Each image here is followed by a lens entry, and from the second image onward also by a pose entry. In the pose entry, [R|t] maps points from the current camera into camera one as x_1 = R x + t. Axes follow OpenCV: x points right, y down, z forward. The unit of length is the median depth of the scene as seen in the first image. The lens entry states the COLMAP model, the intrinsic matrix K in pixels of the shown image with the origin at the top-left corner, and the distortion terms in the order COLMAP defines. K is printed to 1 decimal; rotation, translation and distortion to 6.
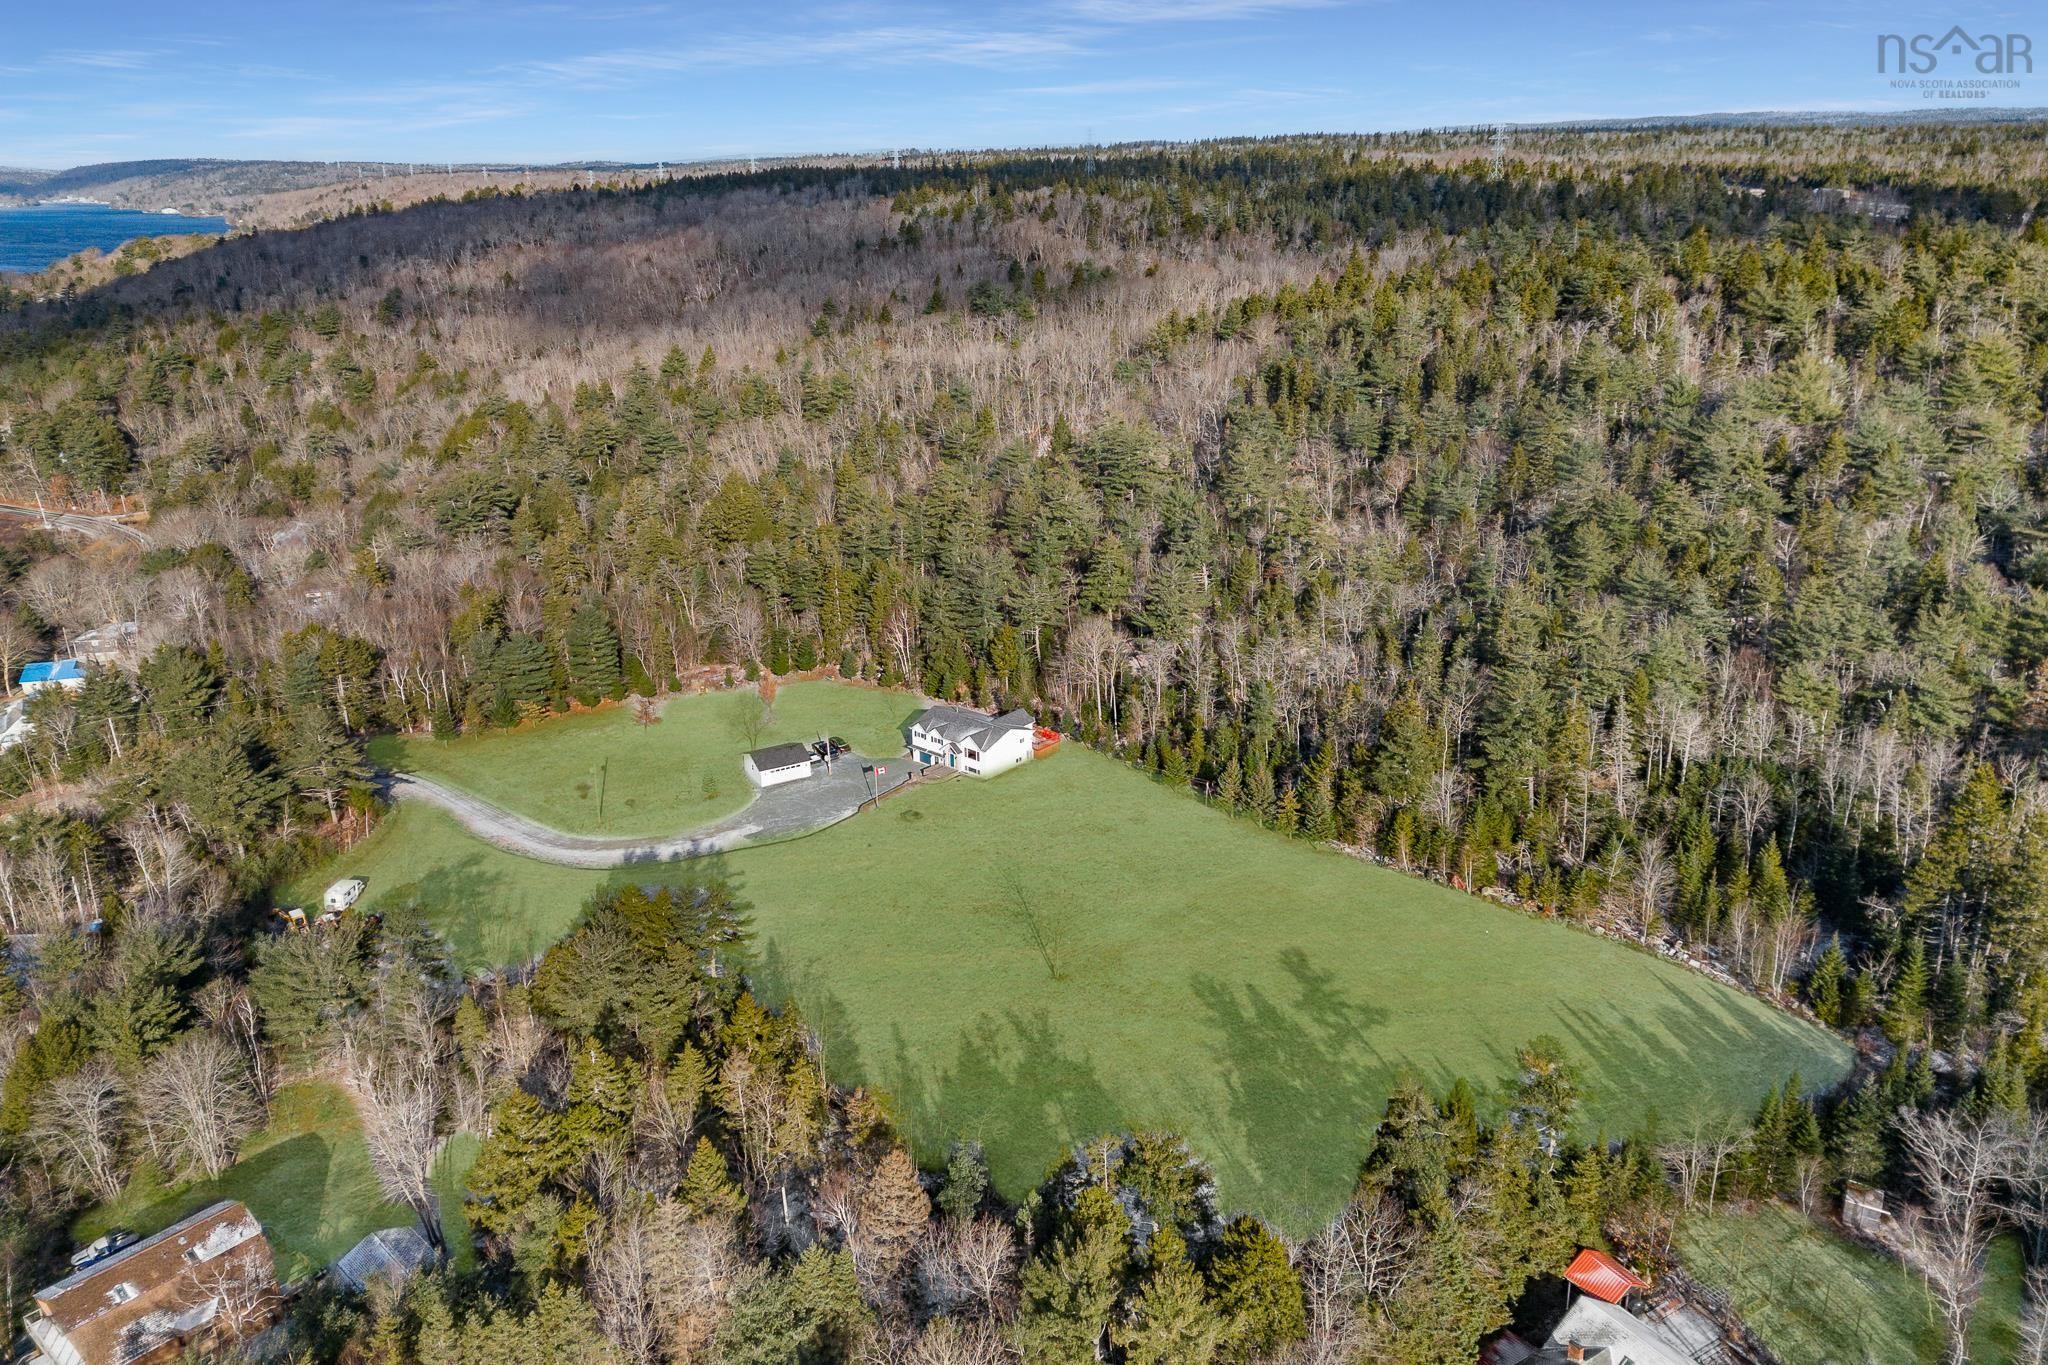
lens RADIAL K [[1468.1, 0, 1024.0], [0, 1468.1, 682.5], [0, 0, 1]] dist [0.048073, -0.003580]
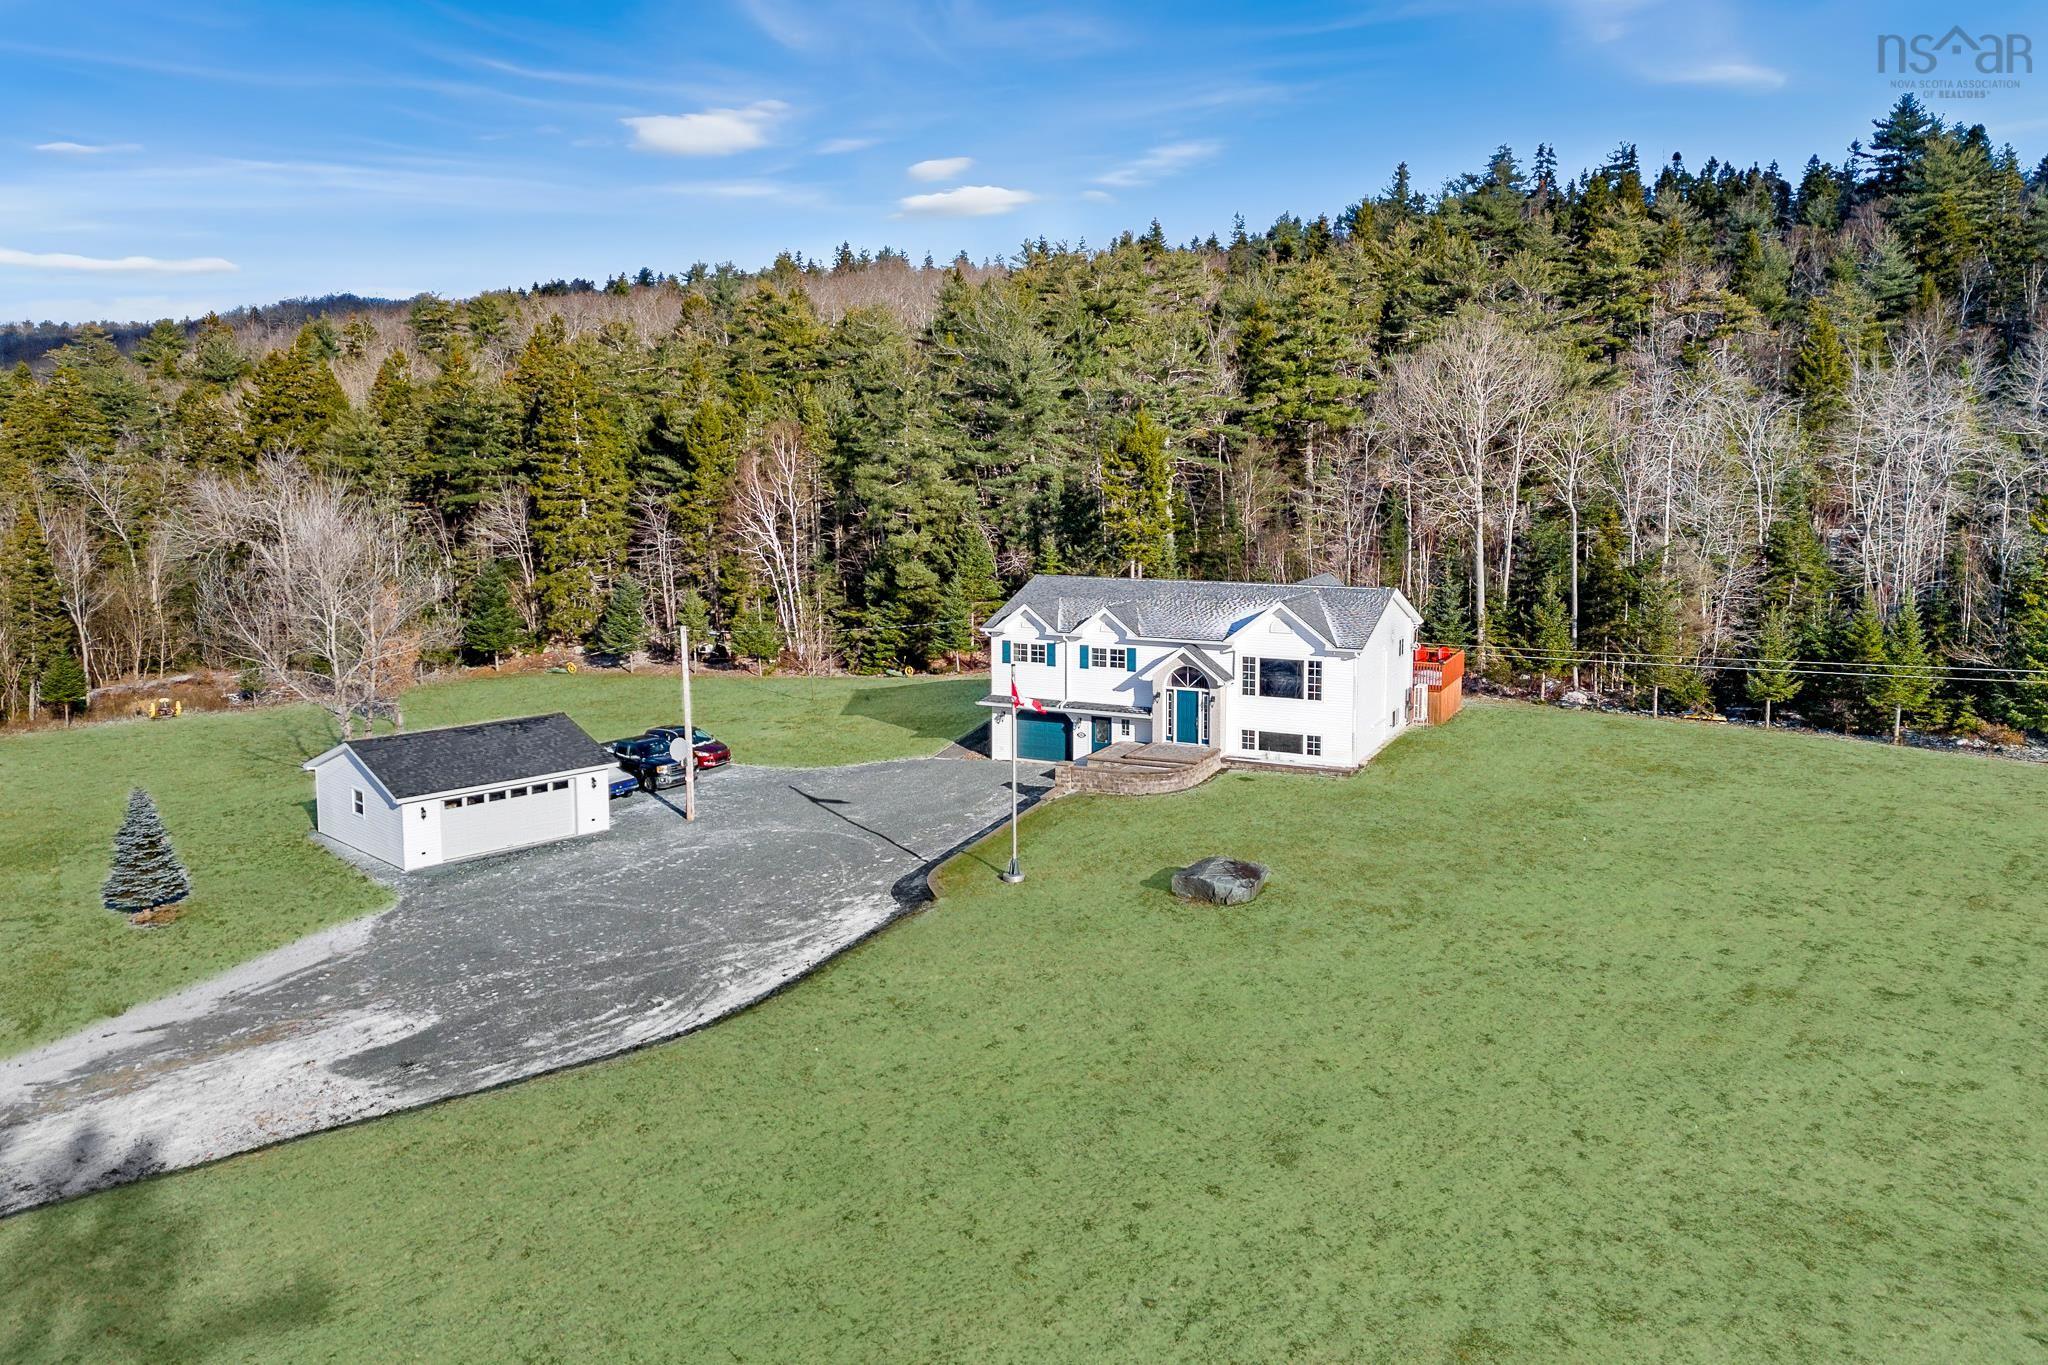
lens RADIAL K [[1468.1, 0, 1024.0], [0, 1468.1, 682.5], [0, 0, 1]] dist [0.048073, -0.003580]
pose [[0.961054, -0.028951, 0.274840, -0.147444], [0.081545, 0.979926, -0.181921, 0.091548], [-0.264056, 0.197248, 0.944123, 0.750057]]
